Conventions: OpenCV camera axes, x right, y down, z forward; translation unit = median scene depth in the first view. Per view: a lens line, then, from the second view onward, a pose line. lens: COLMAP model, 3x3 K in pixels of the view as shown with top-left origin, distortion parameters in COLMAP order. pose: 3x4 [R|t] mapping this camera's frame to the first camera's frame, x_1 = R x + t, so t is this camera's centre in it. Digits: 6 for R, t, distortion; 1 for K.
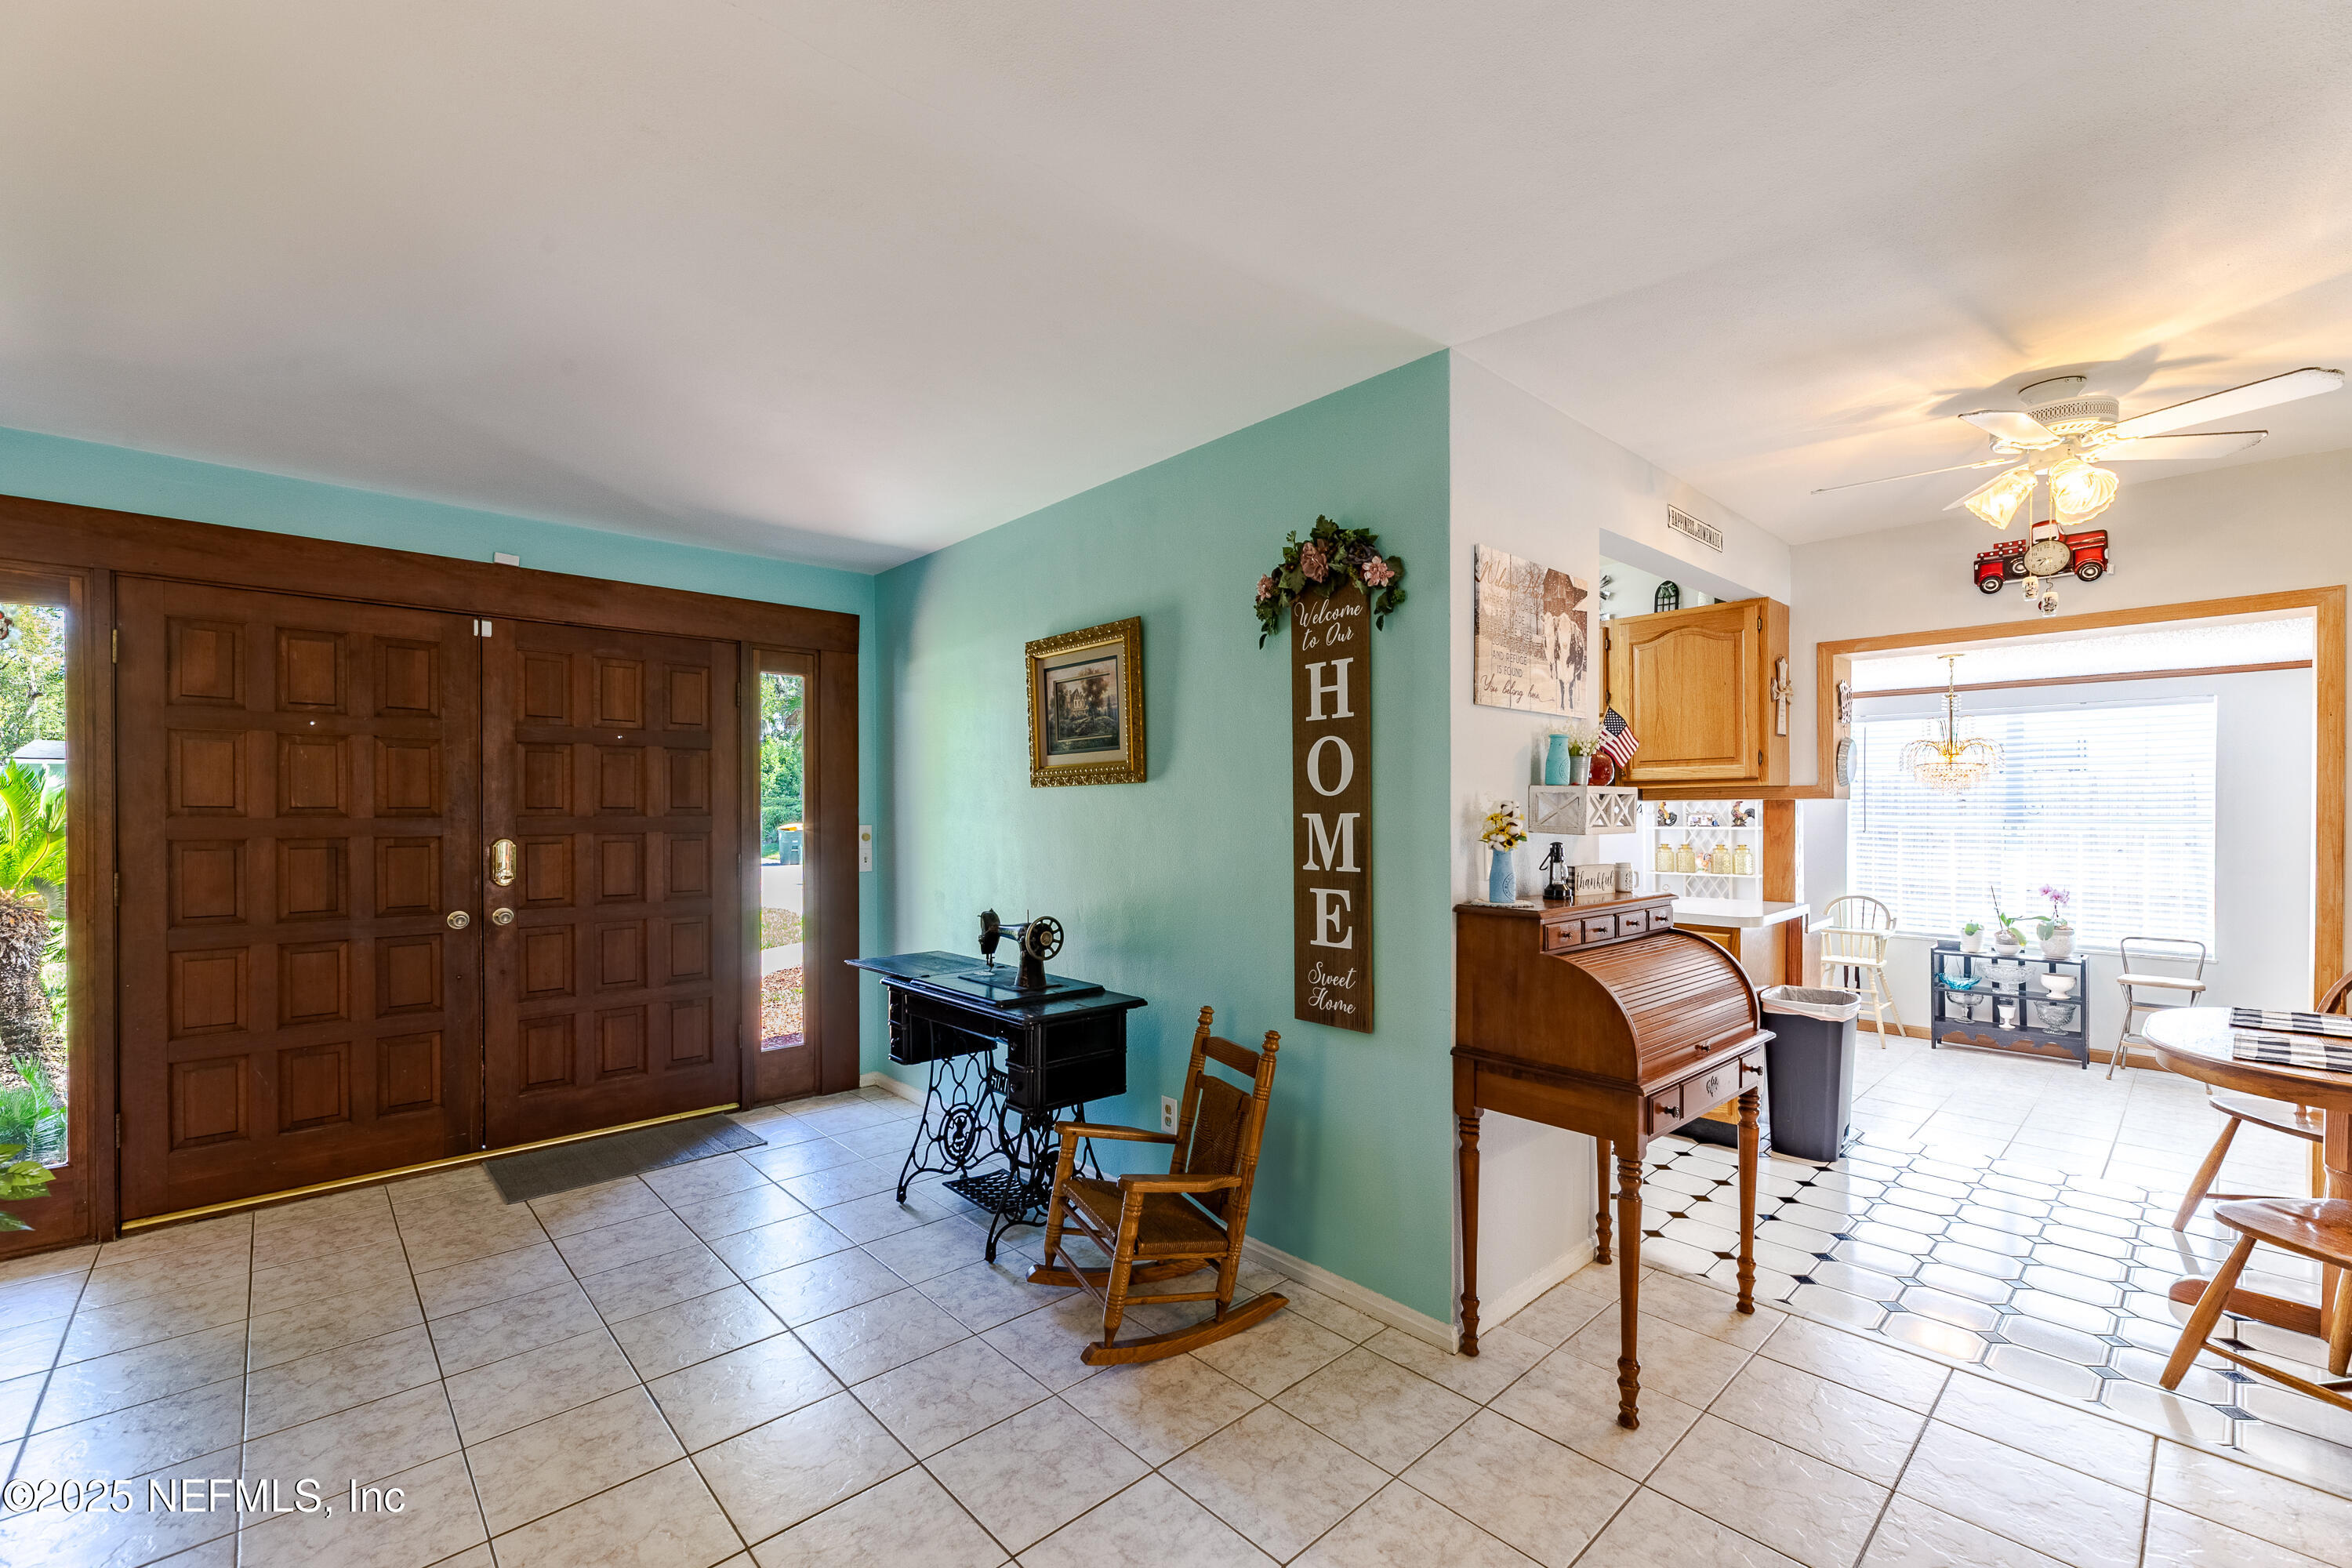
lens RADIAL K [[966.7, 0, 1179.2], [0, 966.7, 791.3], [0, 0, 1]] dist [-0.000966, 0.000344]
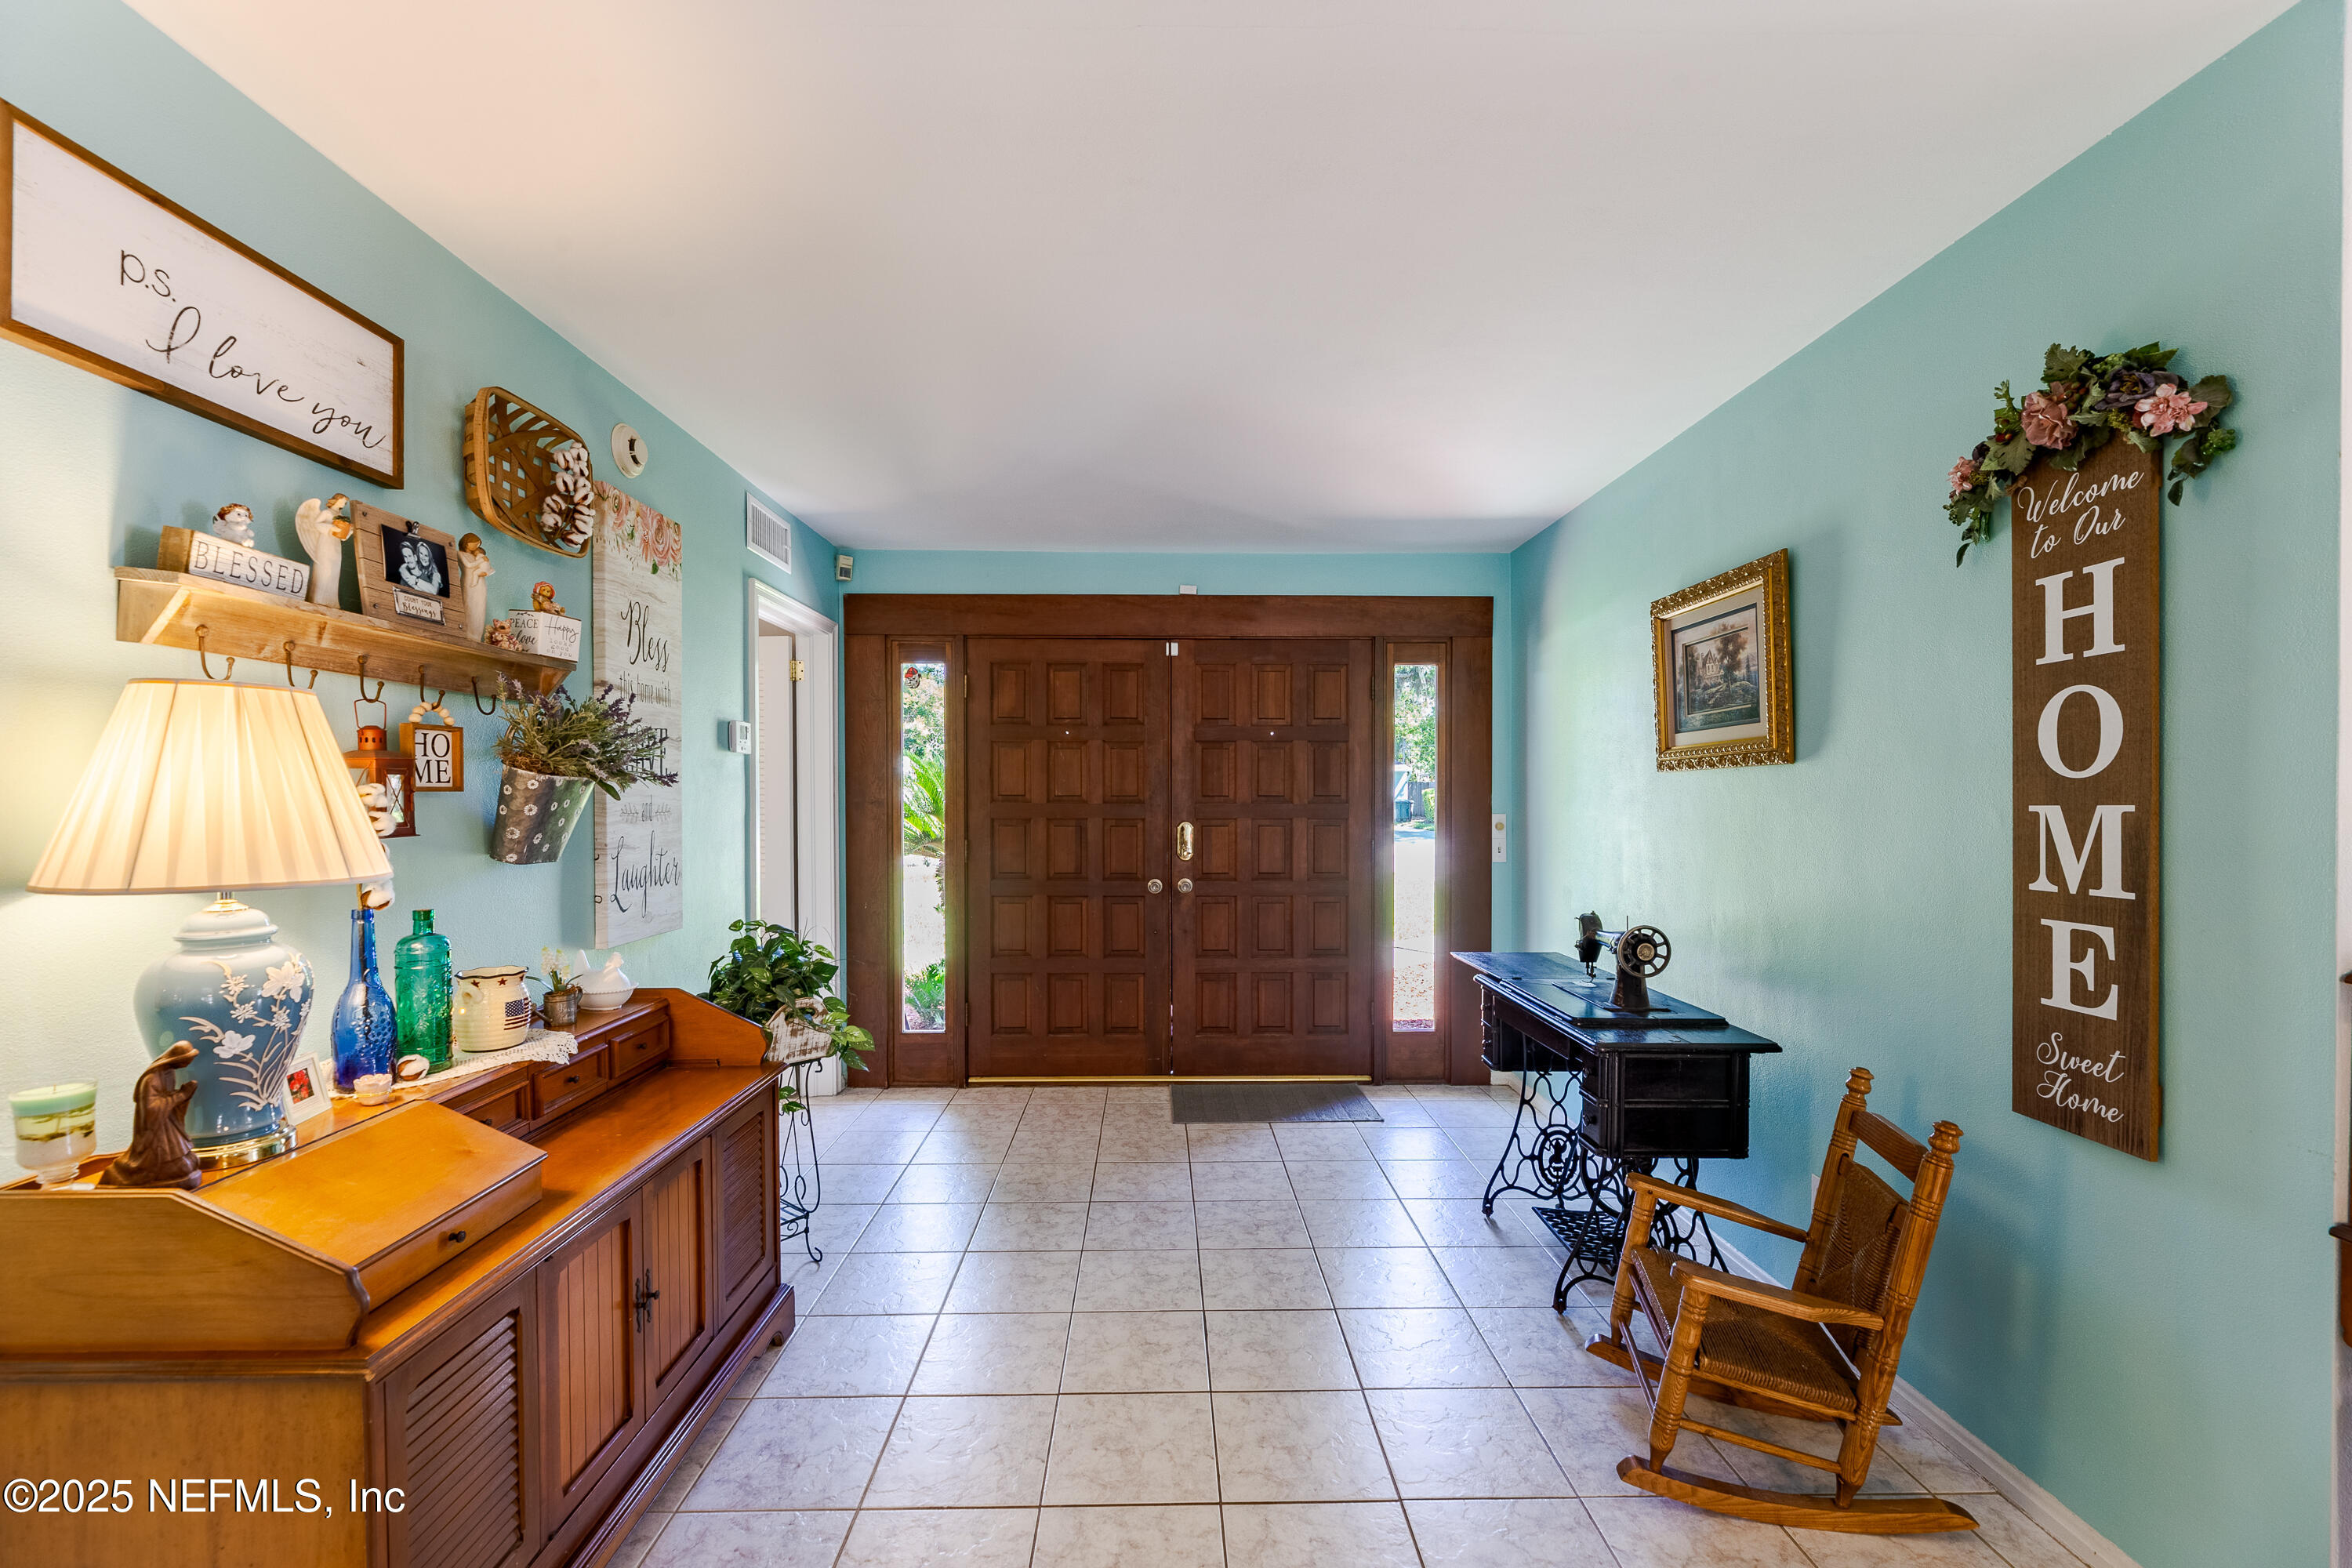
lens RADIAL K [[966.7, 0, 1179.2], [0, 966.7, 791.3], [0, 0, 1]] dist [-0.000966, 0.000344]
pose [[0.748971, -0.002712, -0.662598, 0.107253], [0.010962, 0.999905, 0.008298, 0.001301], [0.662513, -0.013479, 0.748929, 0.097143]]
